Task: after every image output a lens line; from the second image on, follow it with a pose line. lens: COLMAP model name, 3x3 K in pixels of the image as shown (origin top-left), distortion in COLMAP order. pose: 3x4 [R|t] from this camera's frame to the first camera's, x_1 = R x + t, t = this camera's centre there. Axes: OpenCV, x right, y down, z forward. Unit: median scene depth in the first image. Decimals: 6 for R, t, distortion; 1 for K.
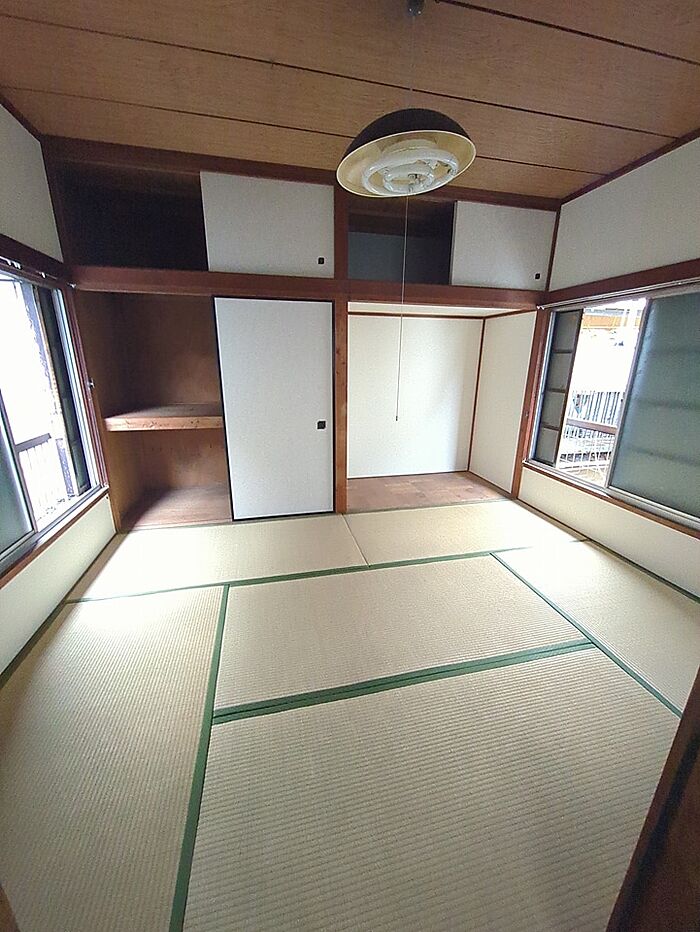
lens RADIAL K [[367.5, 0, 350.0], [0, 367.5, 466.0], [0, 0, 1]] dist [-0.001175, -0.000014]
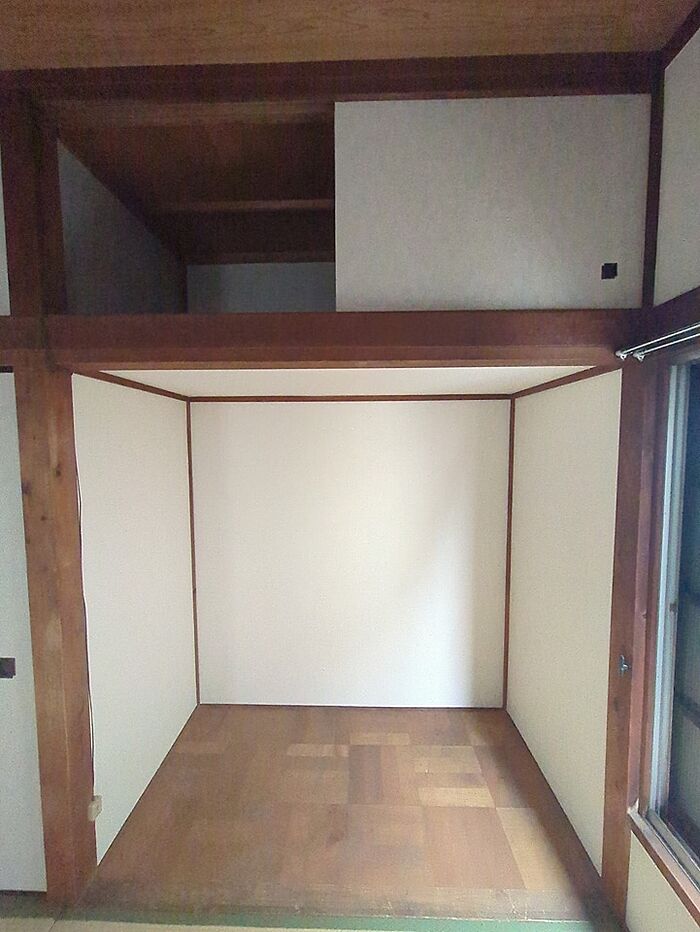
lens RADIAL K [[367.5, 0, 350.0], [0, 367.5, 466.0], [0, 0, 1]] dist [-0.001175, -0.000014]
pose [[0.968421, 0.005242, -0.249267, 0.361709], [-0.061577, 0.973836, -0.218750, -0.251474], [0.241598, 0.227191, 0.943406, 0.659499]]
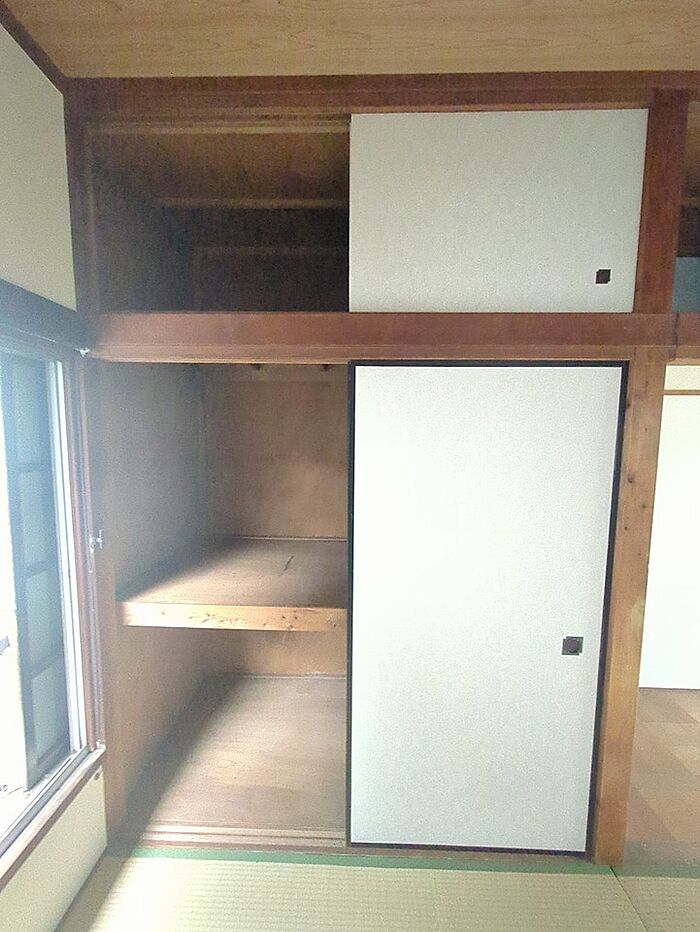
lens RADIAL K [[338.0, 0, 352.3], [0, 338.0, 461.6], [0, 0, 1]] dist [-0.001205, -0.000001]
pose [[0.967278, 0.022448, -0.252723, -0.221862], [-0.074892, 0.976957, -0.199865, -0.216582], [0.242413, 0.212252, 0.946670, 0.526162]]
